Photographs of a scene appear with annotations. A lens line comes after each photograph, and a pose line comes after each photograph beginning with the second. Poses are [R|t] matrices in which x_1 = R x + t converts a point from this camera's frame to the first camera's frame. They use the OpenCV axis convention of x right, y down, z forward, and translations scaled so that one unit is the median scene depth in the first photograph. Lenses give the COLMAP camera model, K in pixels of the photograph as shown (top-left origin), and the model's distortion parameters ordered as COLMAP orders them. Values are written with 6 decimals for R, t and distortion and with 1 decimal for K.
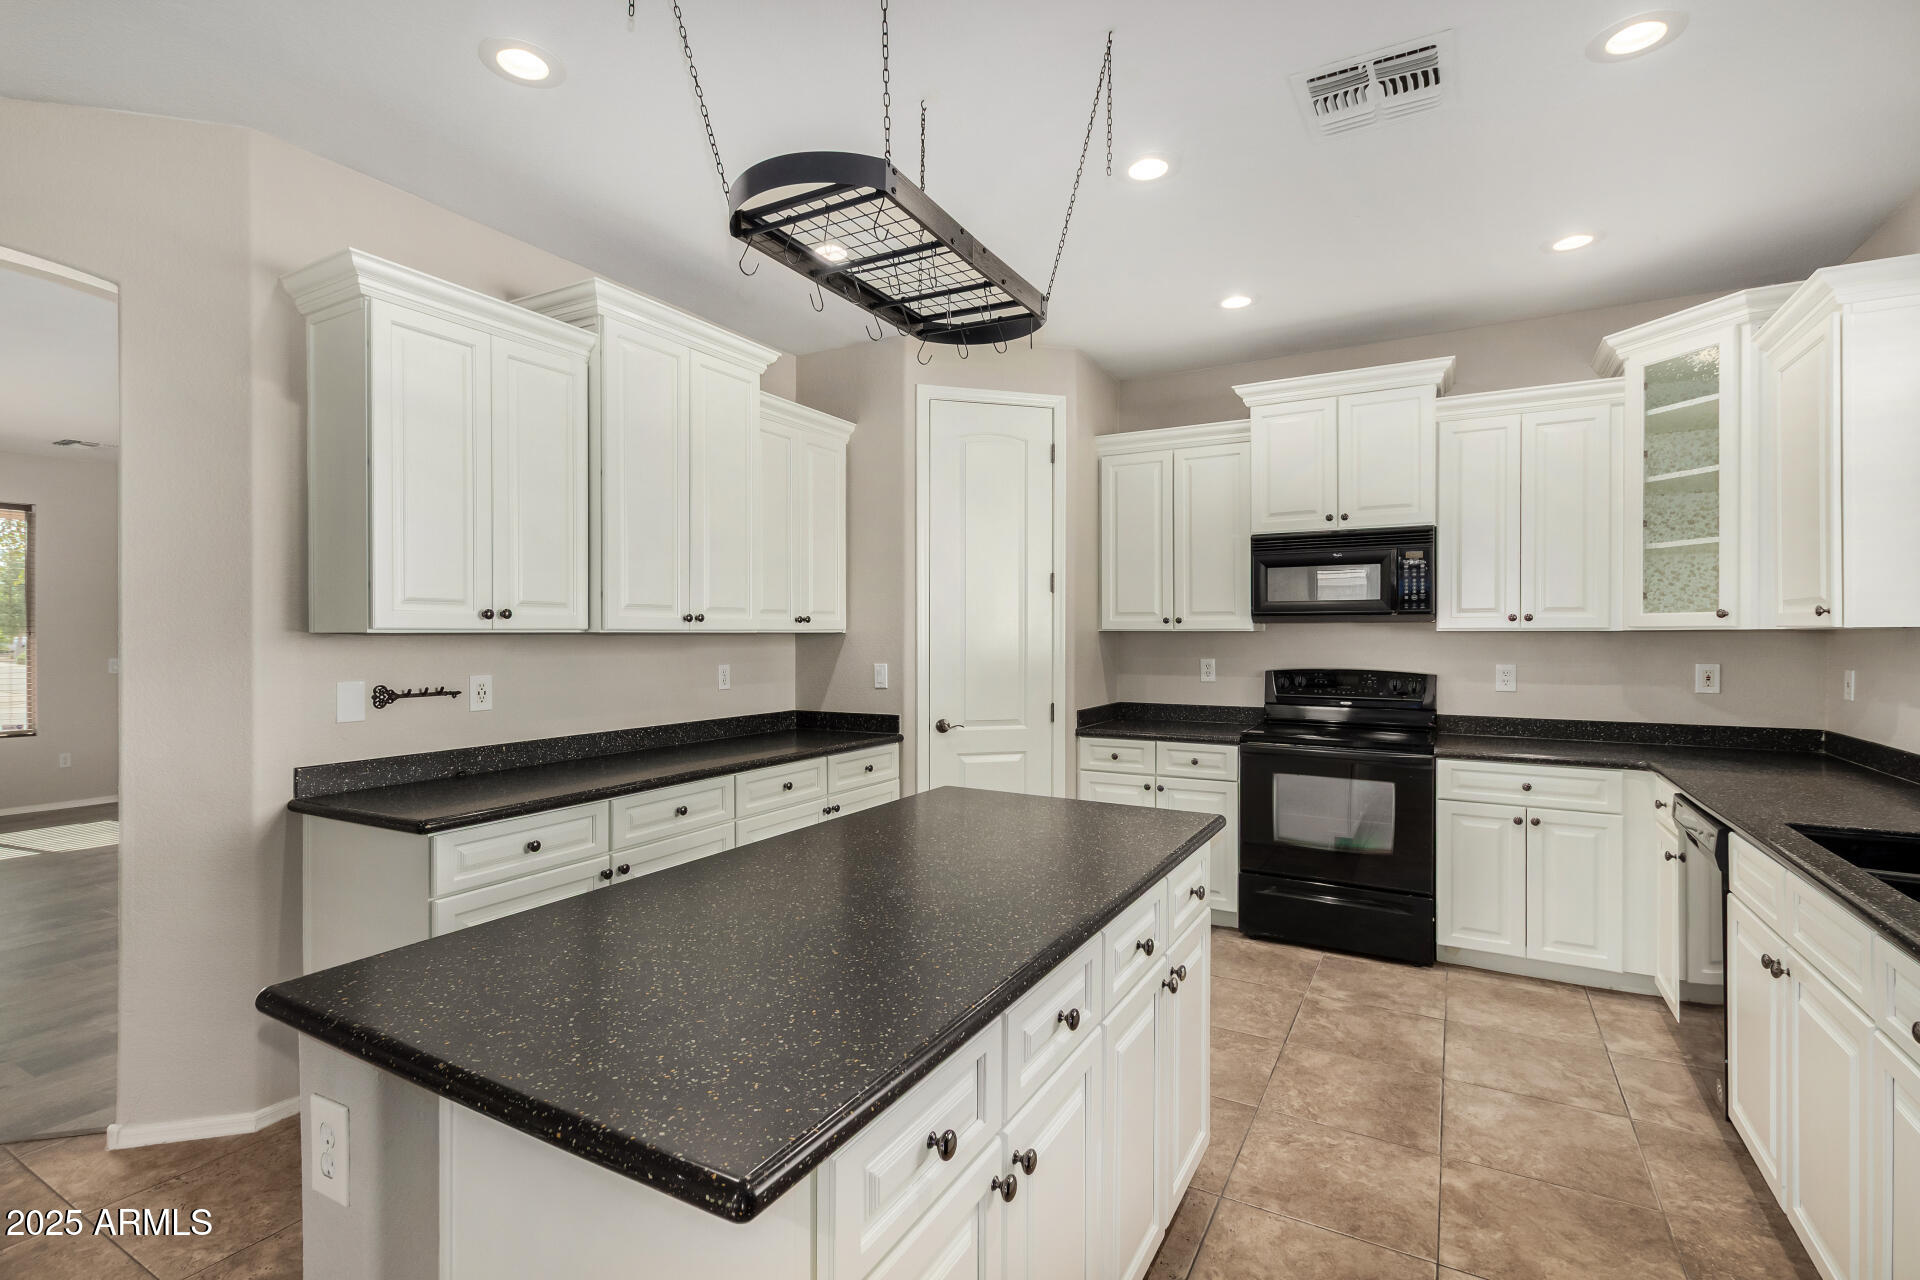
lens RADIAL K [[885.4, 0, 959.8], [0, 885.4, 636.3], [0, 0, 1]] dist [-0.000288, -0.000014]
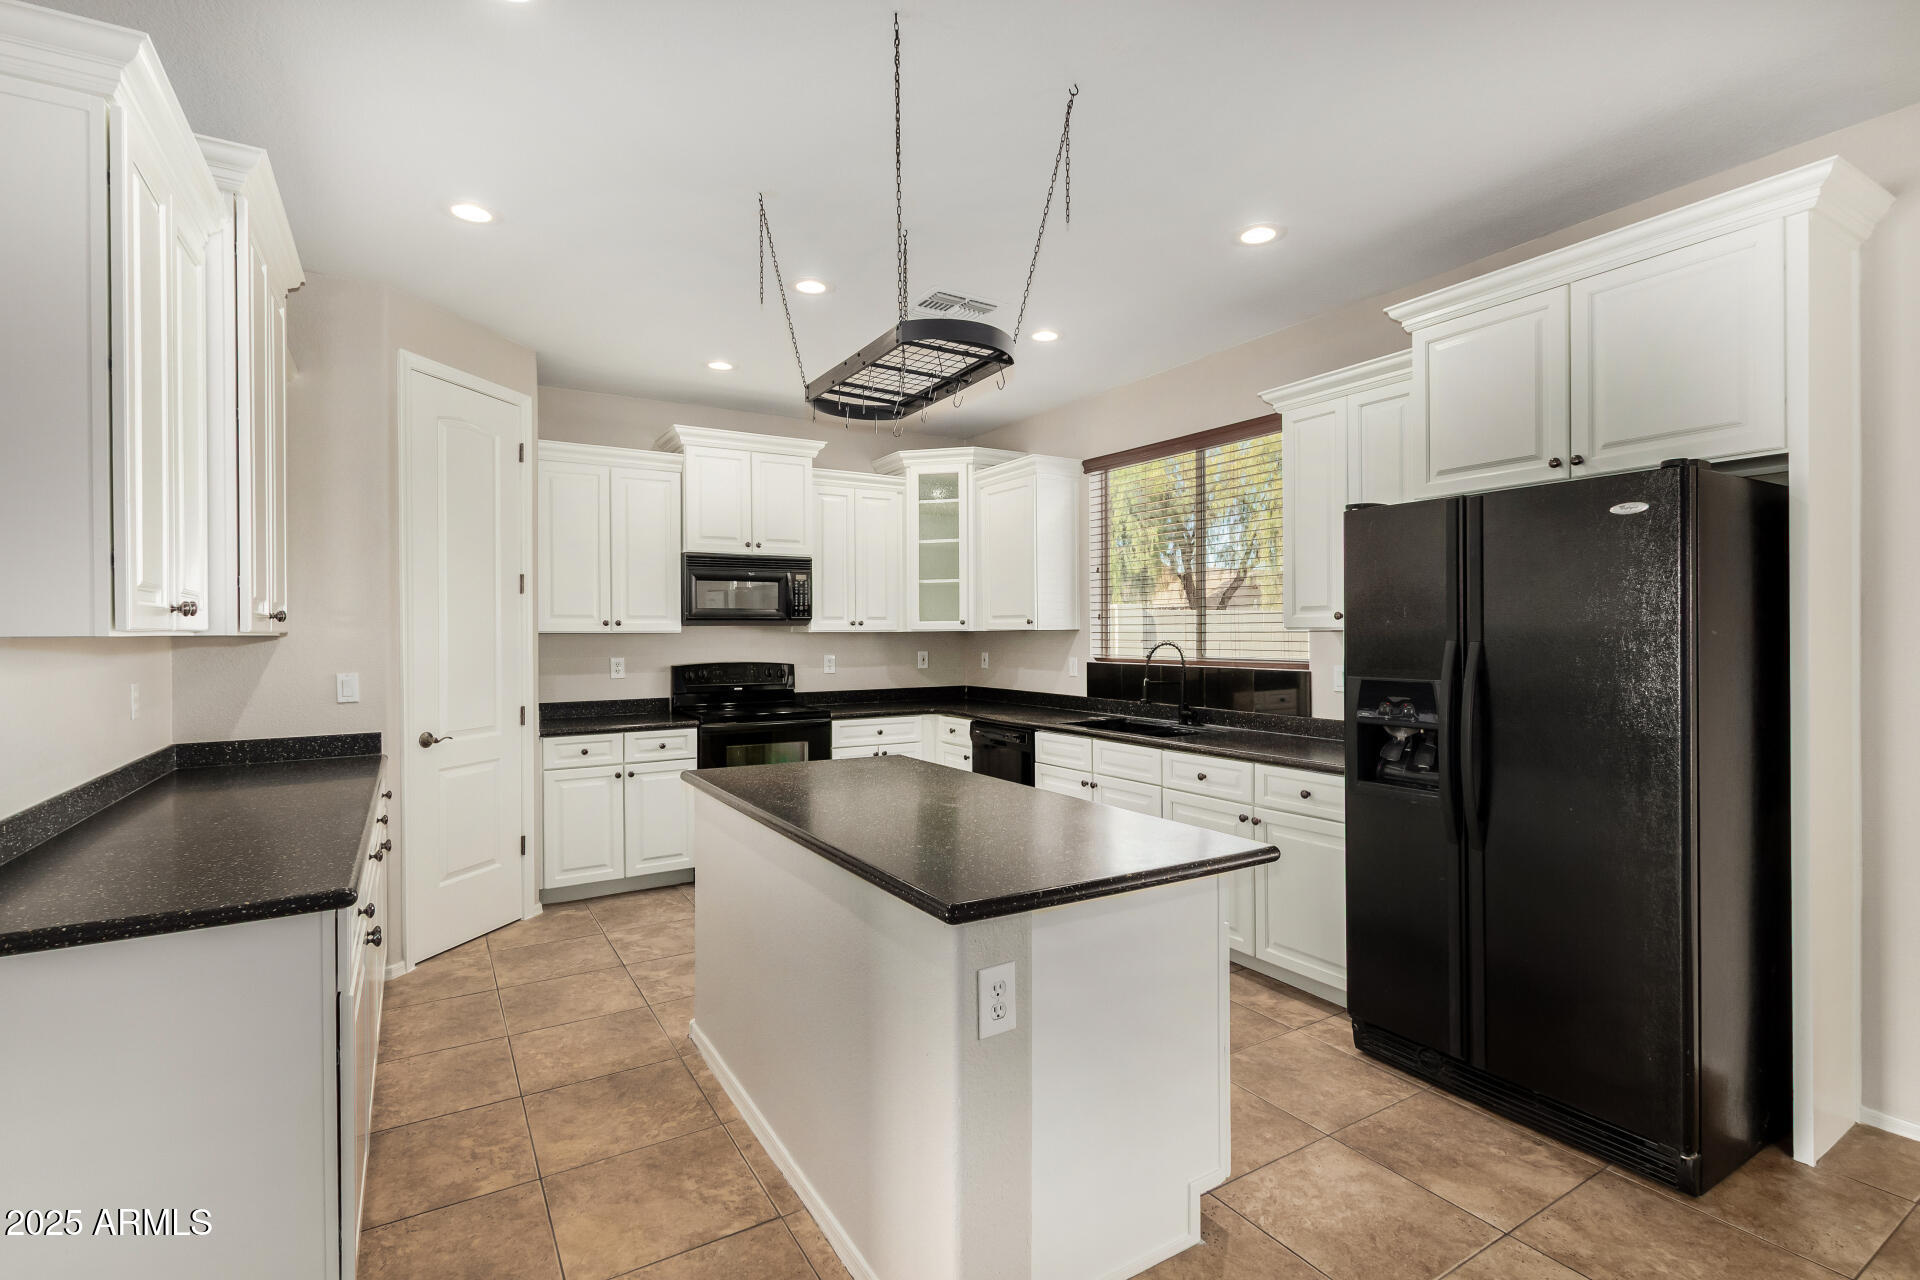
lens RADIAL K [[885.4, 0, 959.1], [0, 885.4, 636.4], [0, 0, 1]] dist [-0.000288, -0.000014]
pose [[0.488171, -0.005407, 0.872731, -0.555194], [0.007351, 0.999971, 0.002084, -0.000510], [-0.872717, 0.005398, 0.488196, 0.100835]]
